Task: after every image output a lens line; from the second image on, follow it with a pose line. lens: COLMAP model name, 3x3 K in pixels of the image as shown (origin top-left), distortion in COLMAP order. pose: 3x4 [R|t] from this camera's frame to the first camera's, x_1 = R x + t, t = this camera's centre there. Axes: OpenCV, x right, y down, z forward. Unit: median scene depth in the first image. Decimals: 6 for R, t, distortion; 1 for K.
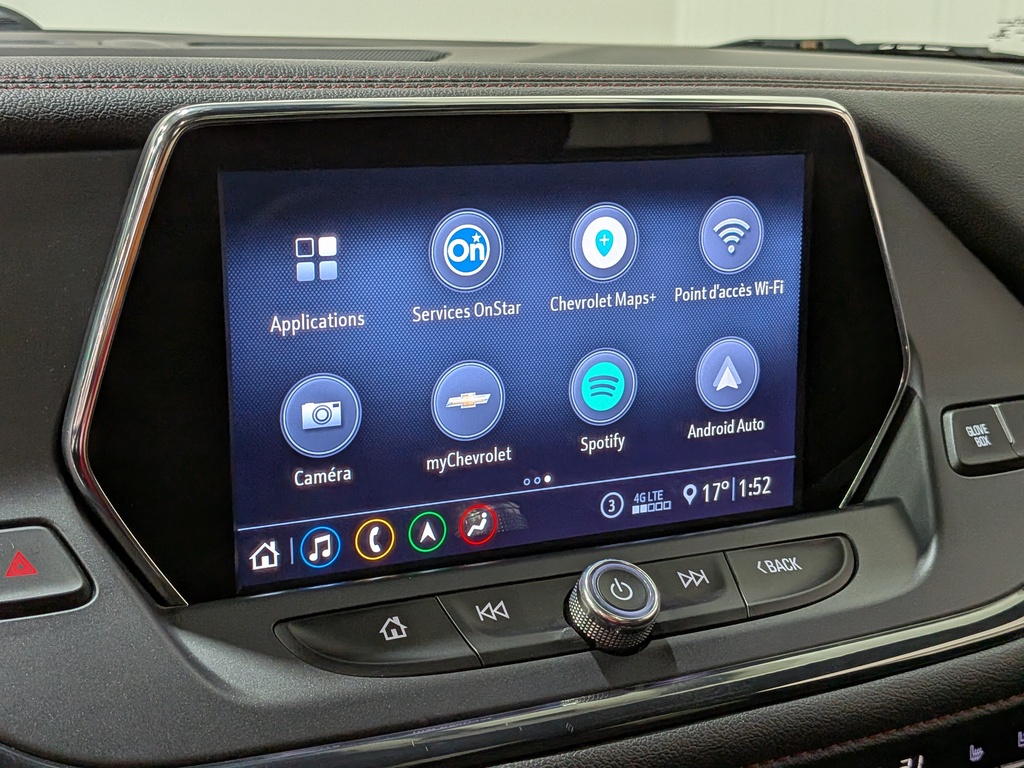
lens RADIAL K [[1538.1, 0, 481.5], [0, 1538.1, 387.4], [0, 0, 1]] dist [0.045818, 0.000000]
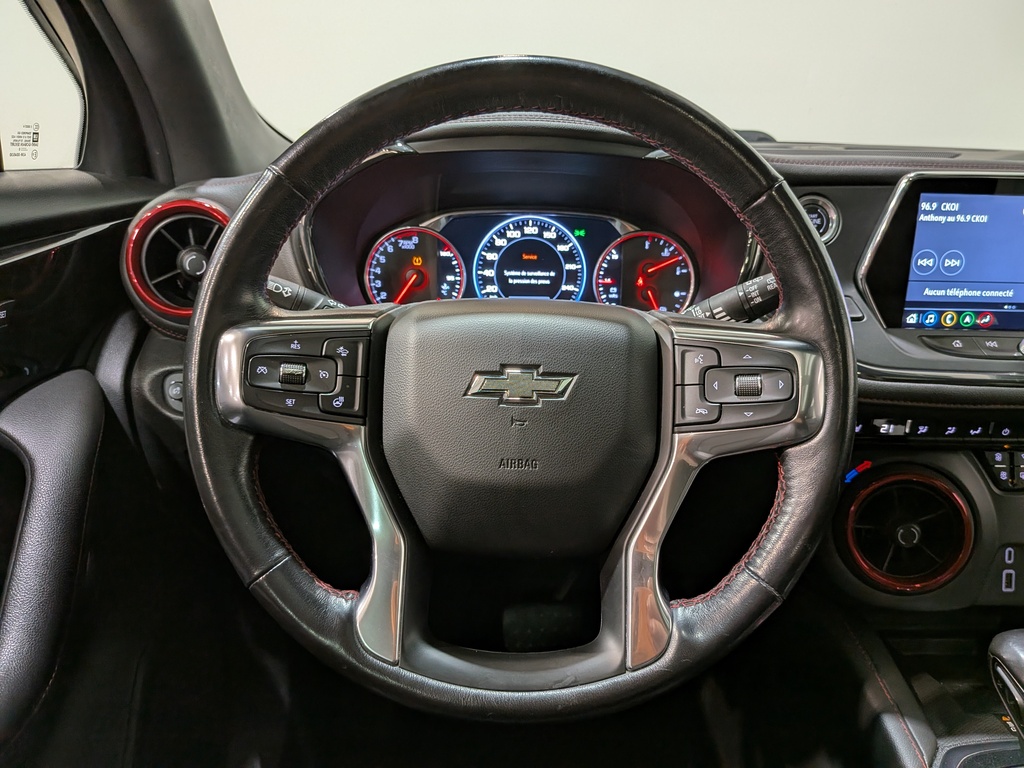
lens RADIAL K [[755.6, 0, 527.9], [0, 755.6, 382.3], [0, 0, 1]] dist [0.063016, -0.116981]
pose [[0.900205, 0.137455, -0.413202, -0.172458], [-0.100597, 0.988851, 0.109789, 0.135712], [0.423687, -0.057266, 0.903997, -0.696716]]
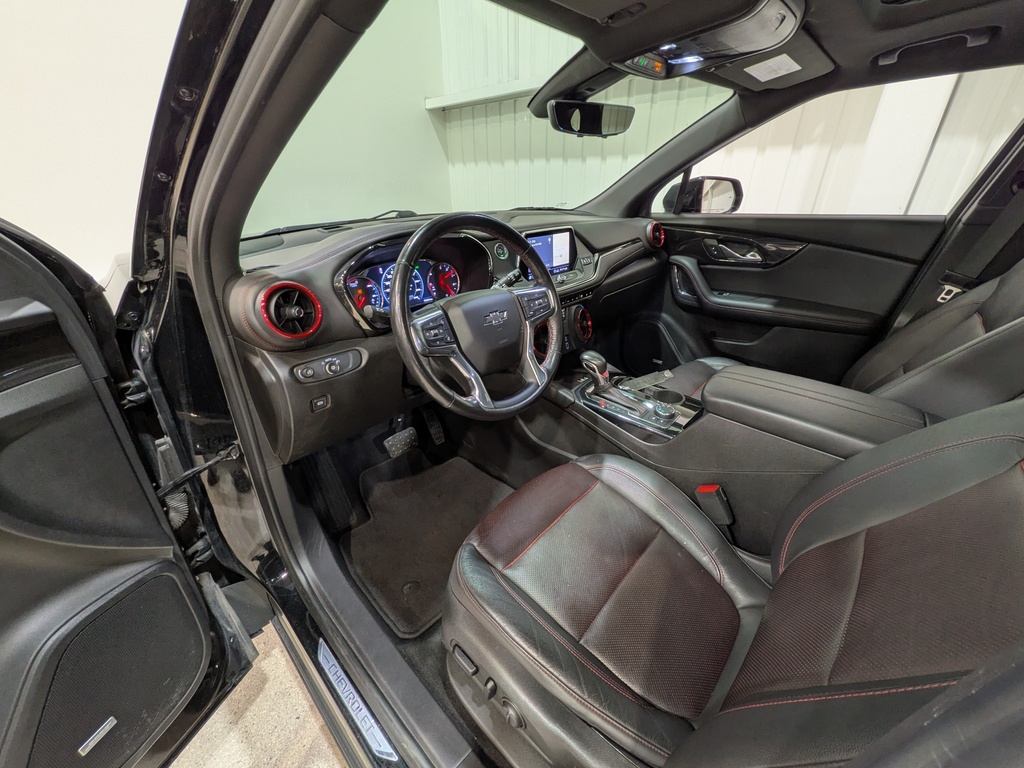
lens RADIAL K [[407.7, 0, 521.7], [0, 407.7, 378.6], [0, 0, 1]] dist [0.008529, -0.000204]
pose [[0.931612, -0.179438, 0.316072, -1.090720], [0.104159, 0.964965, 0.240818, 0.092034], [-0.348211, -0.191427, 0.917663, -1.493237]]
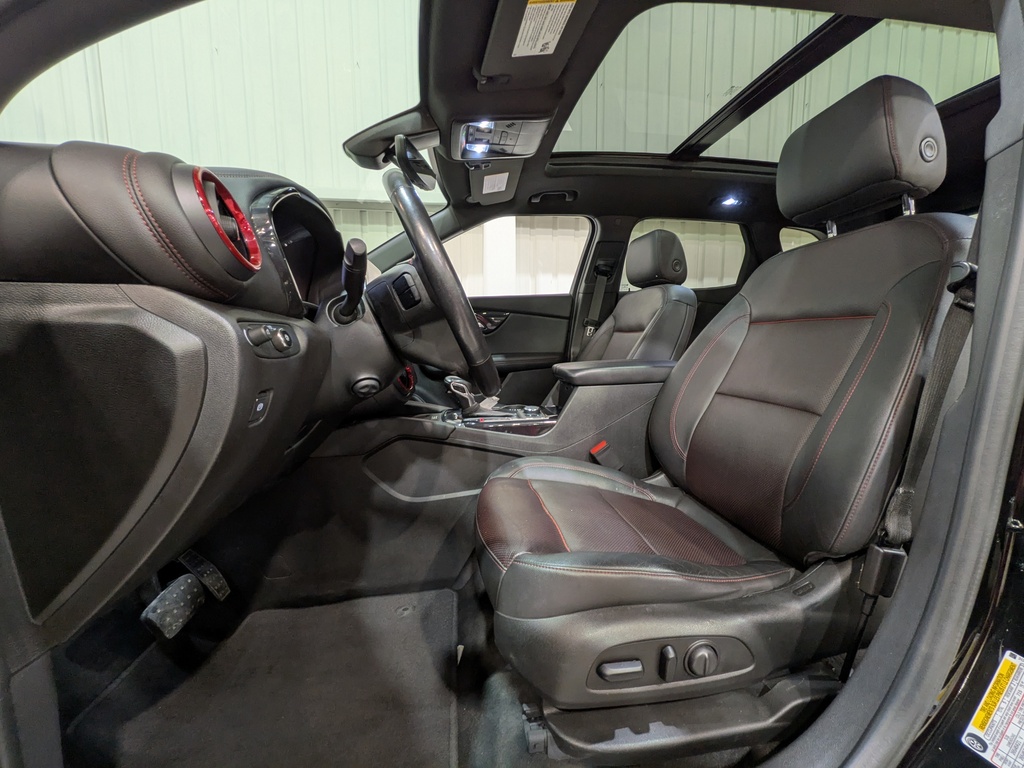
lens RADIAL K [[407.7, 0, 514.8], [0, 407.7, 377.9], [0, 0, 1]] dist [0.008529, -0.000204]
pose [[0.281909, -0.111971, 0.952885, -2.114061], [0.244685, 0.968716, 0.041442, 0.580022], [-0.927716, 0.221474, 0.300488, -0.411387]]
